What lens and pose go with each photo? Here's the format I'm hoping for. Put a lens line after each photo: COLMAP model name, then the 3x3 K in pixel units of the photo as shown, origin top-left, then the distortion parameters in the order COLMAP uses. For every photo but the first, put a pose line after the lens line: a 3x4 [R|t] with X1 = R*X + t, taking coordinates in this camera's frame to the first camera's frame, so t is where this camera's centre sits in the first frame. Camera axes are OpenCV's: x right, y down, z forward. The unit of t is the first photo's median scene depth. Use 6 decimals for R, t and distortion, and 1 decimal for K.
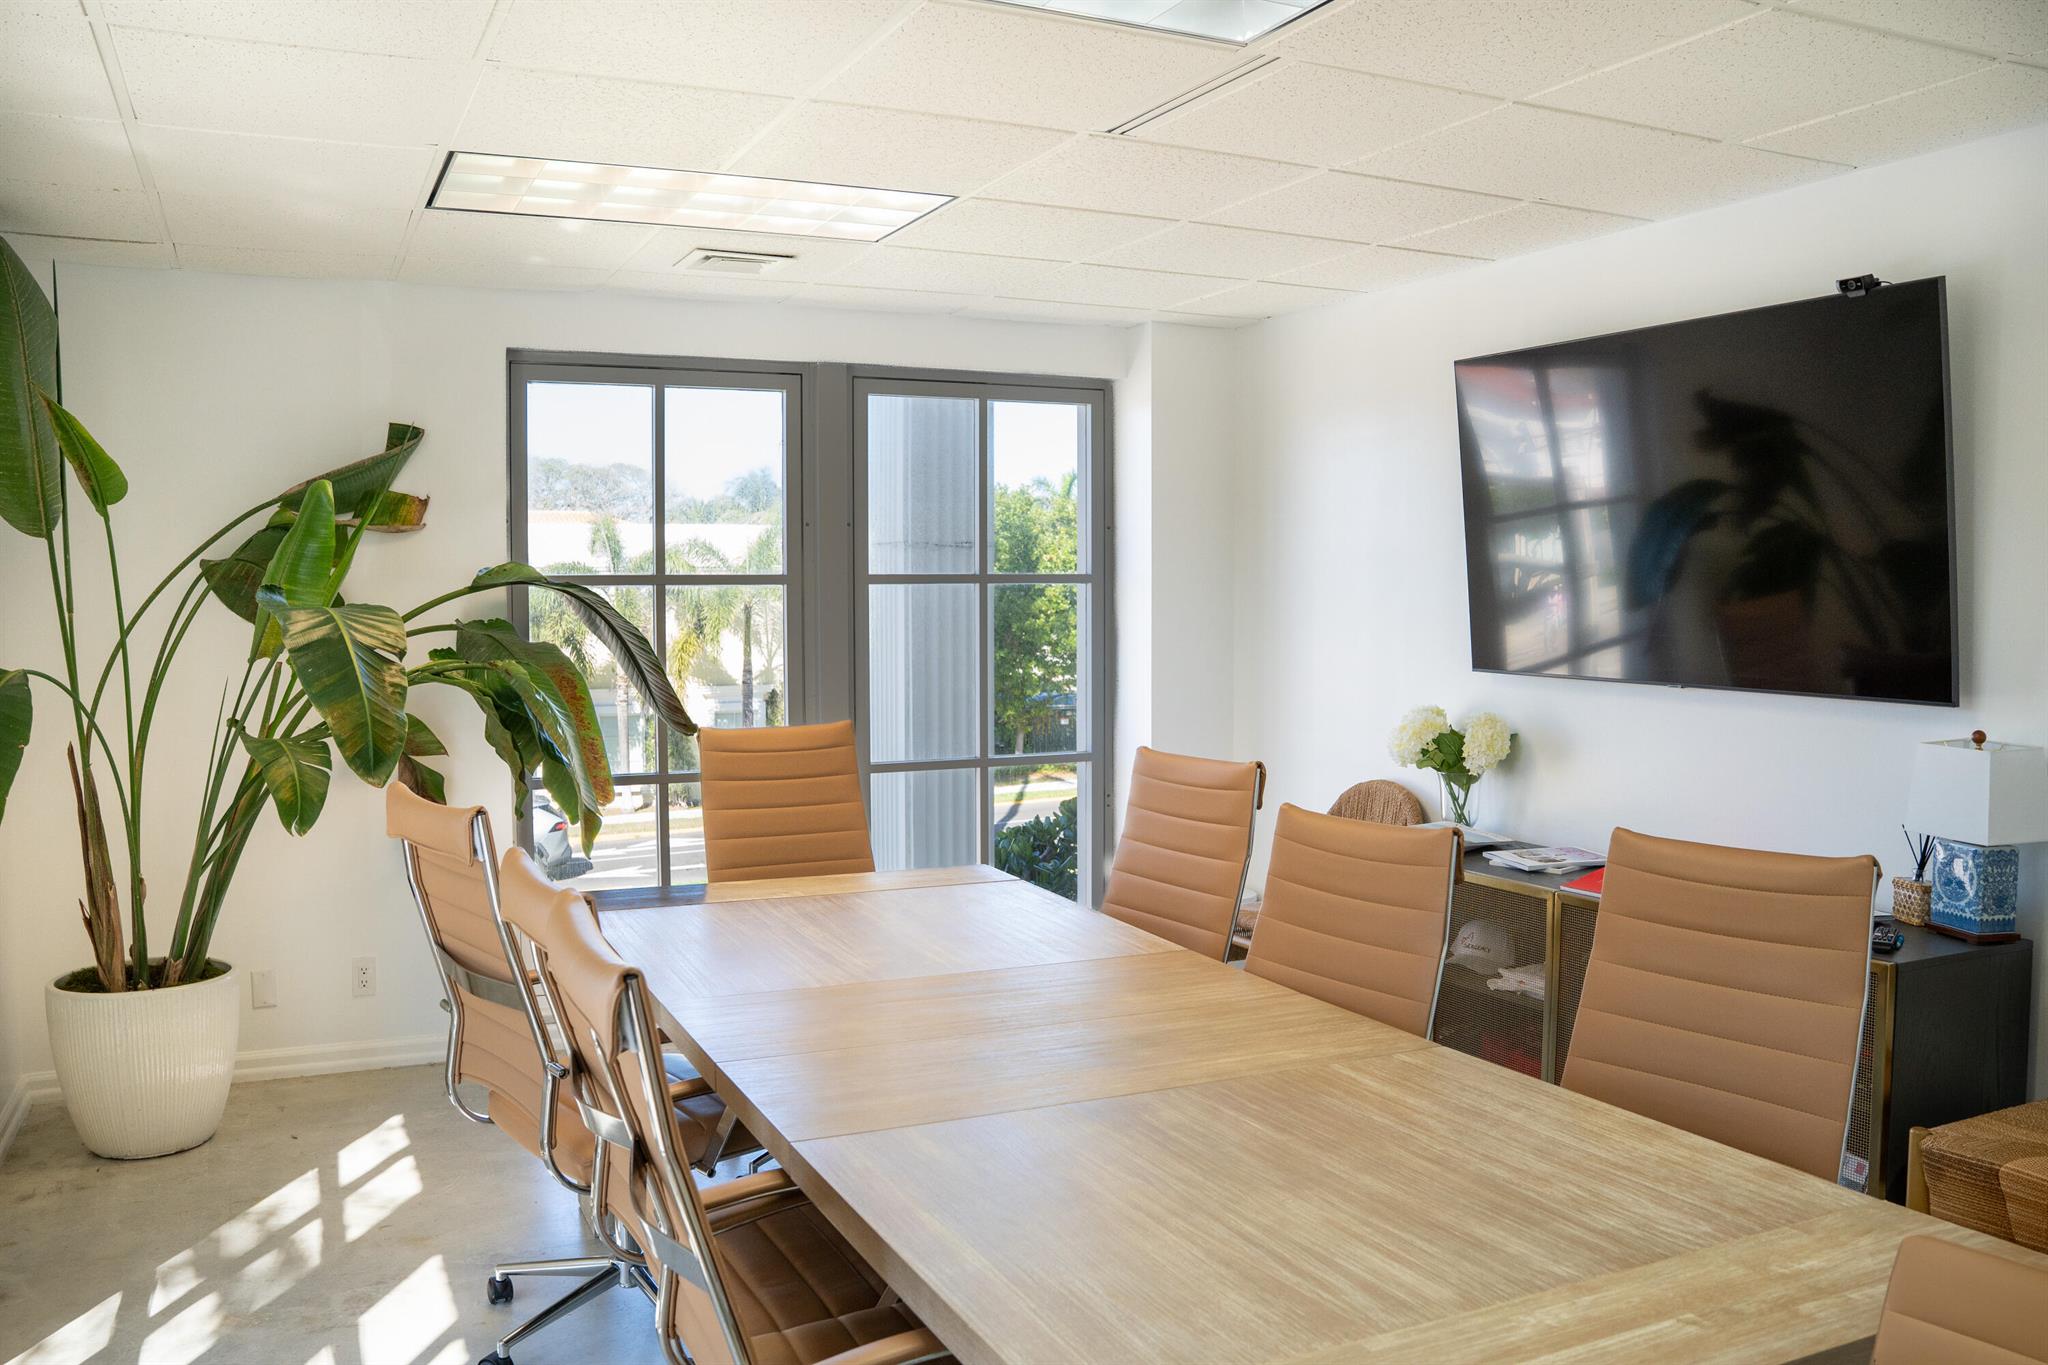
lens RADIAL K [[1657.4, 0, 1020.3], [0, 1657.4, 670.4], [0, 0, 1]] dist [-0.199540, 0.183403]
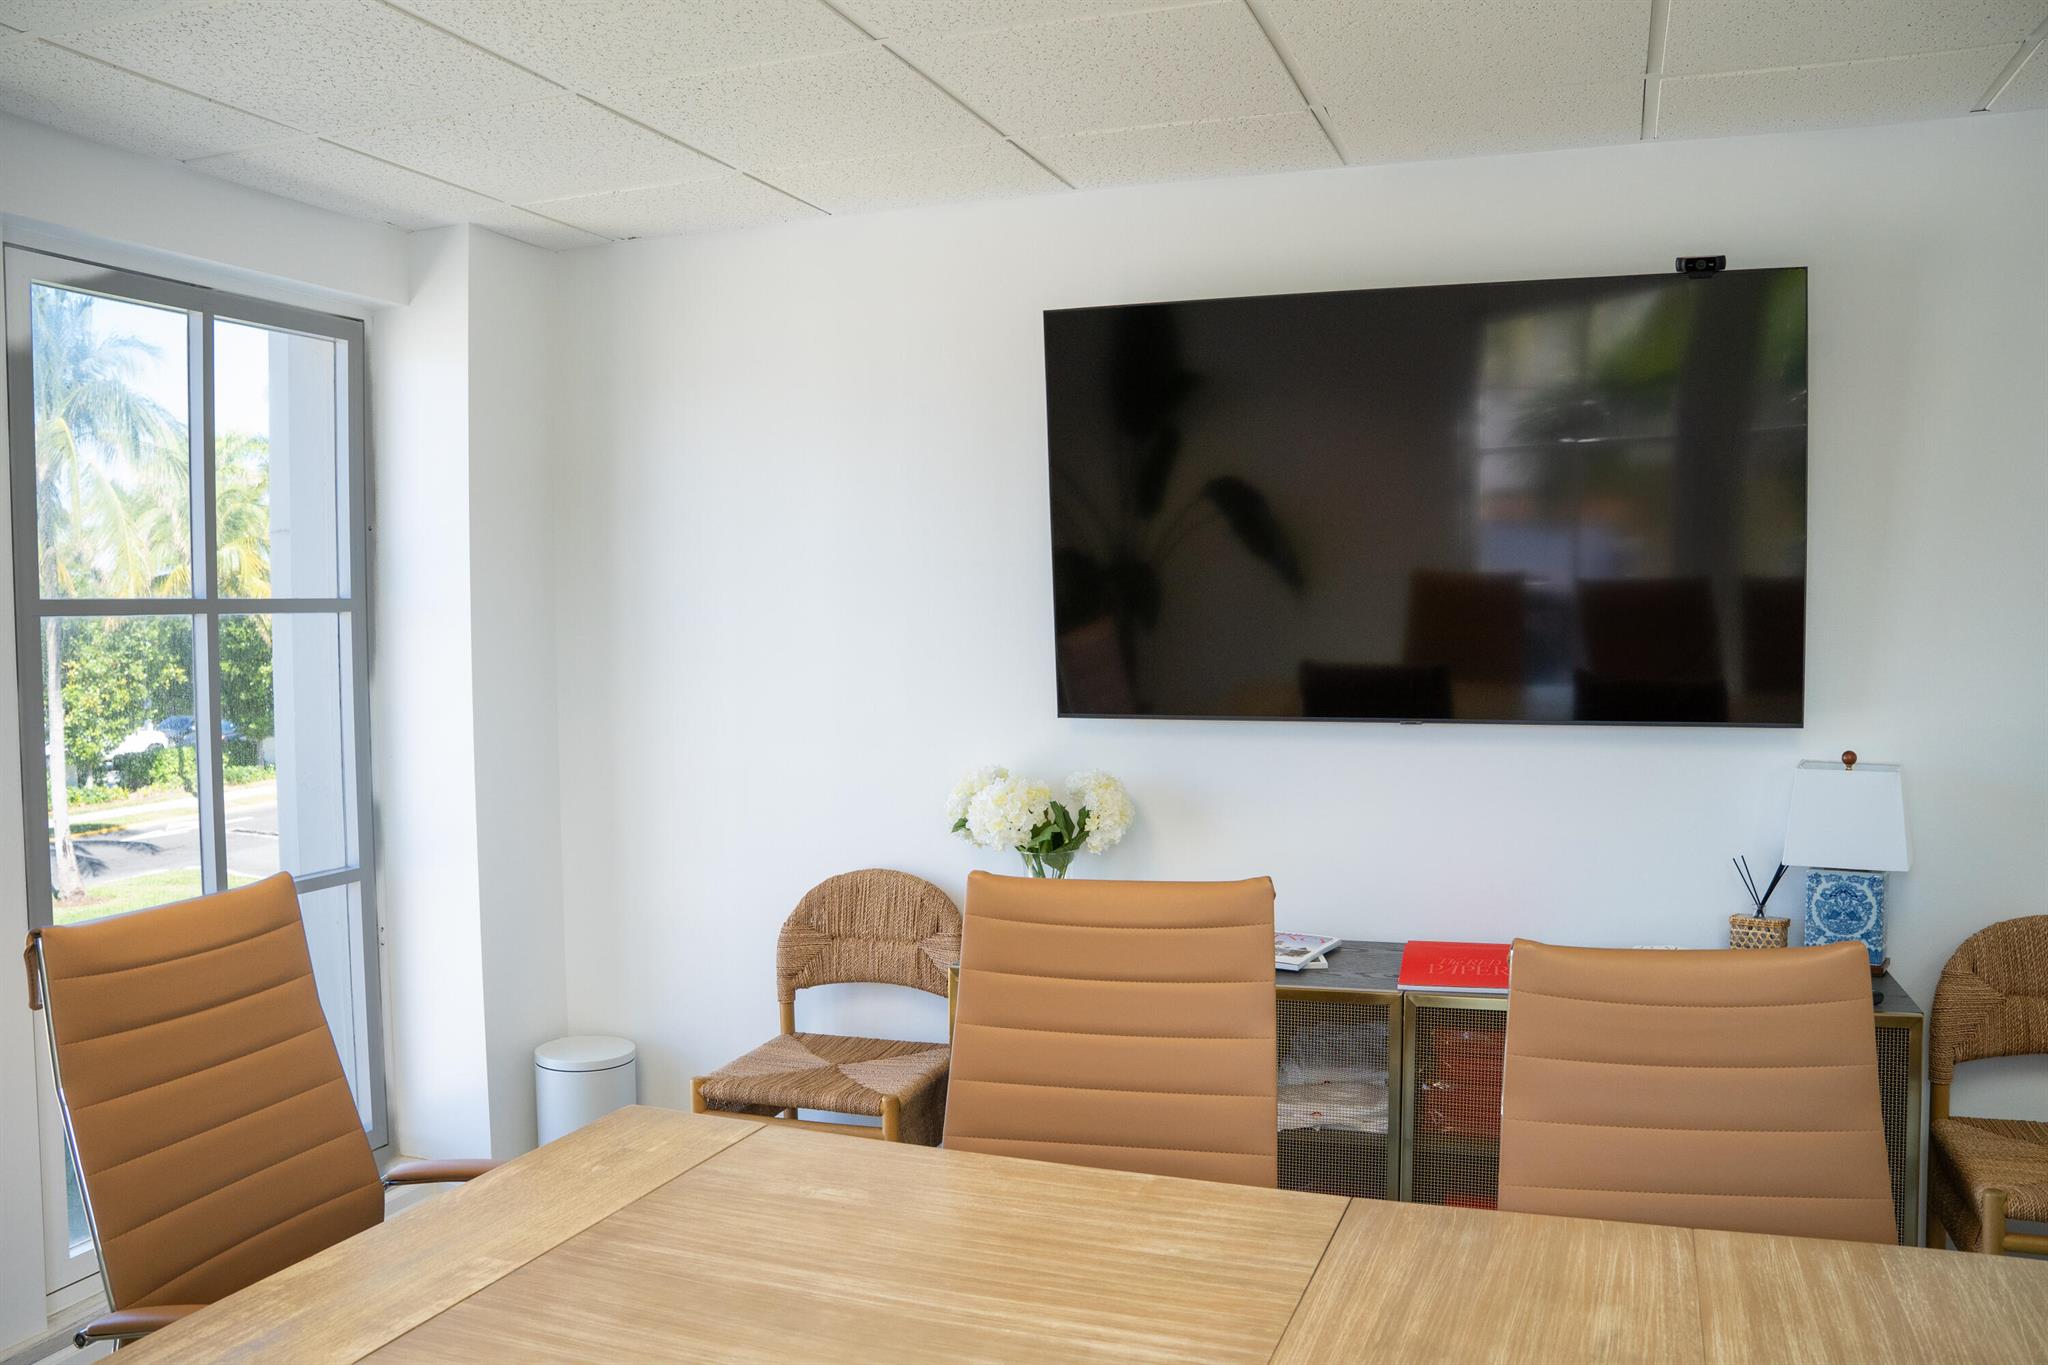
lens RADIAL K [[1657.4, 0, 1020.3], [0, 1657.4, 670.4], [0, 0, 1]] dist [-0.199540, 0.183403]
pose [[0.707271, -0.032502, 0.706195, -0.284442], [0.045317, 0.998972, 0.000591, -0.022720], [-0.705489, 0.031585, 0.708017, 0.460243]]
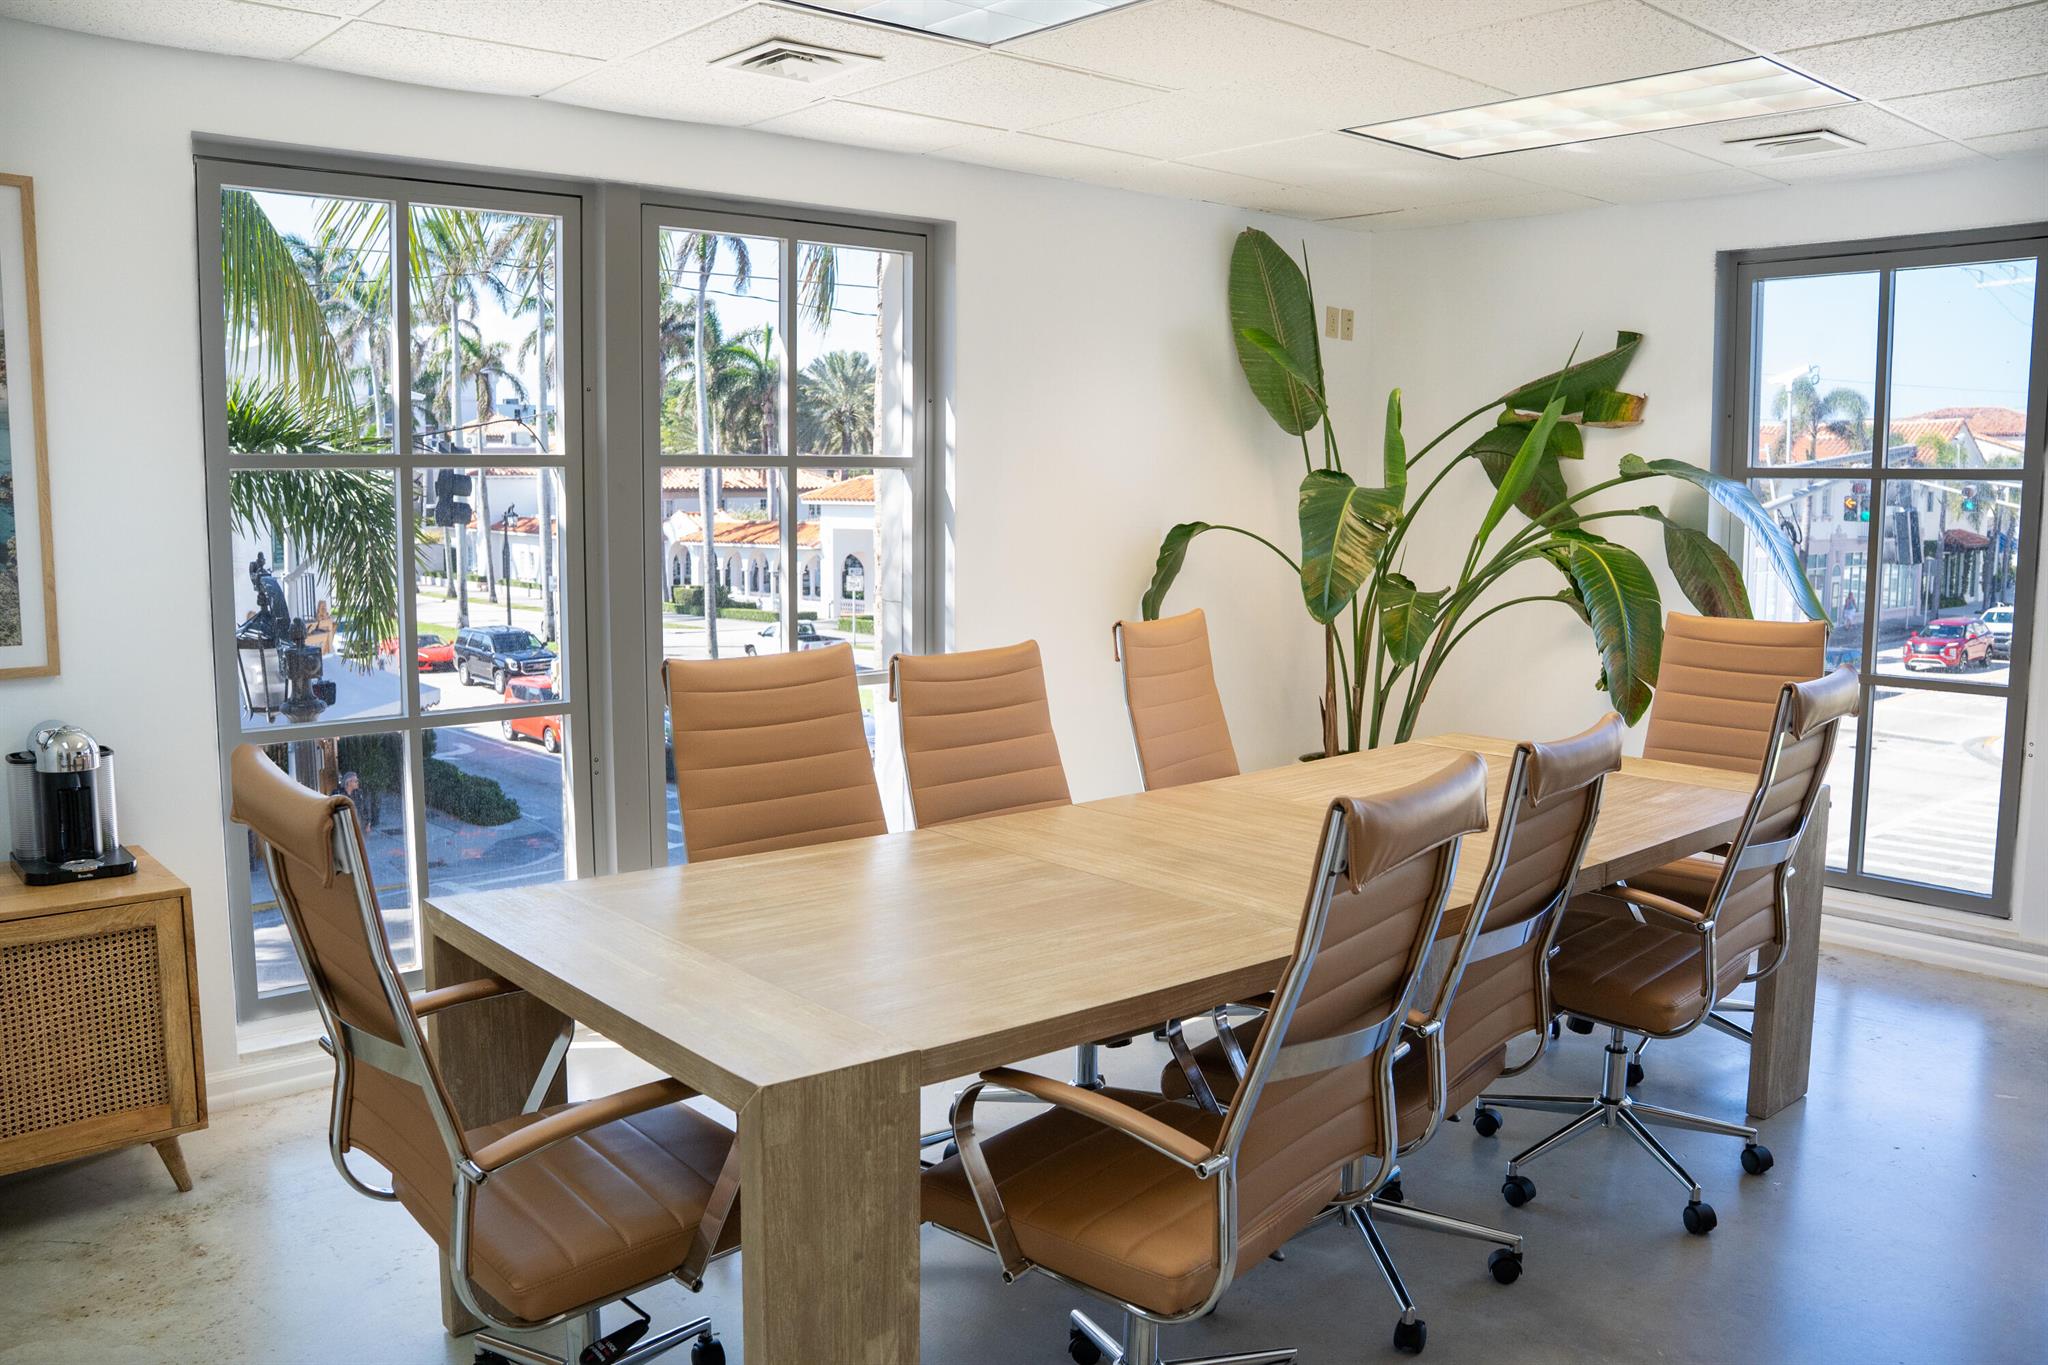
lens RADIAL K [[1657.4, 0, 1020.3], [0, 1657.4, 670.4], [0, 0, 1]] dist [-0.199540, 0.183403]
pose [[0.270804, 0.112683, -0.956017, 0.621113], [-0.052565, 0.993374, 0.102197, -0.010323], [0.961198, 0.022578, 0.274933, 0.298801]]
